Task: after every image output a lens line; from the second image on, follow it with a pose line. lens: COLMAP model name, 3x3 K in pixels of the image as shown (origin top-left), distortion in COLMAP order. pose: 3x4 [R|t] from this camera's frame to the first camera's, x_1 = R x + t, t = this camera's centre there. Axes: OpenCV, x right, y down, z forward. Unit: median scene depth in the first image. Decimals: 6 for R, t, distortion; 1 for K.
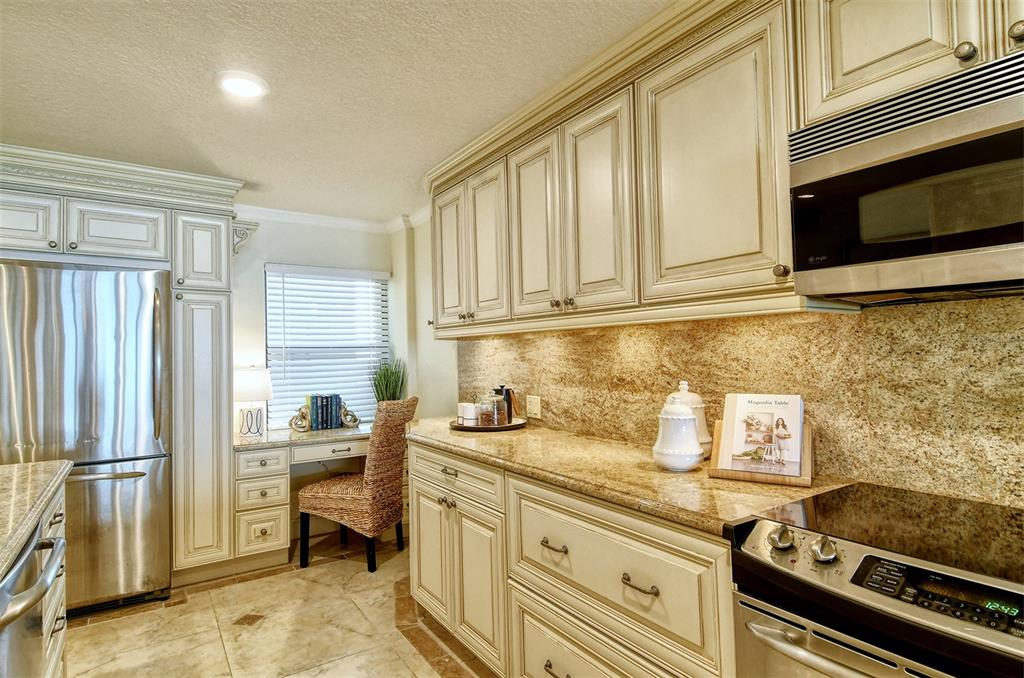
lens RADIAL K [[540.1, 0, 512.1], [0, 540.1, 338.3], [0, 0, 1]] dist [0.003563, -0.004168]
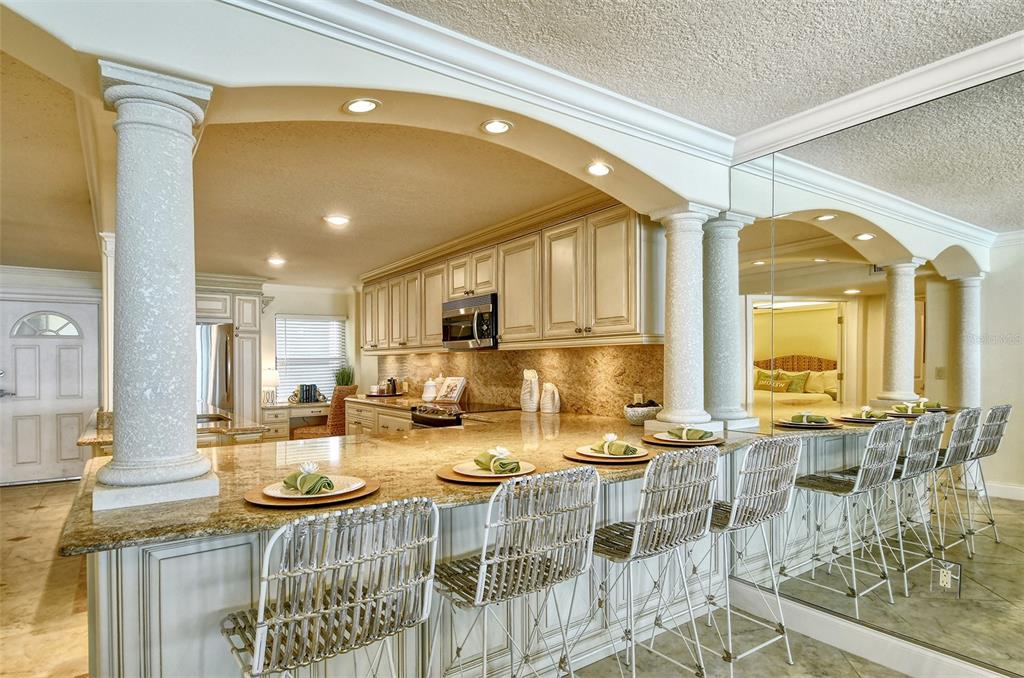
lens RADIAL K [[540.1, 0, 549.9], [0, 540.1, 340.9], [0, 0, 1]] dist [0.003563, -0.004168]
pose [[0.996216, 0.008670, 0.086480, 0.392509], [-0.008046, 0.999939, -0.007562, -0.045668], [-0.086540, 0.006837, 0.996225, -1.130632]]
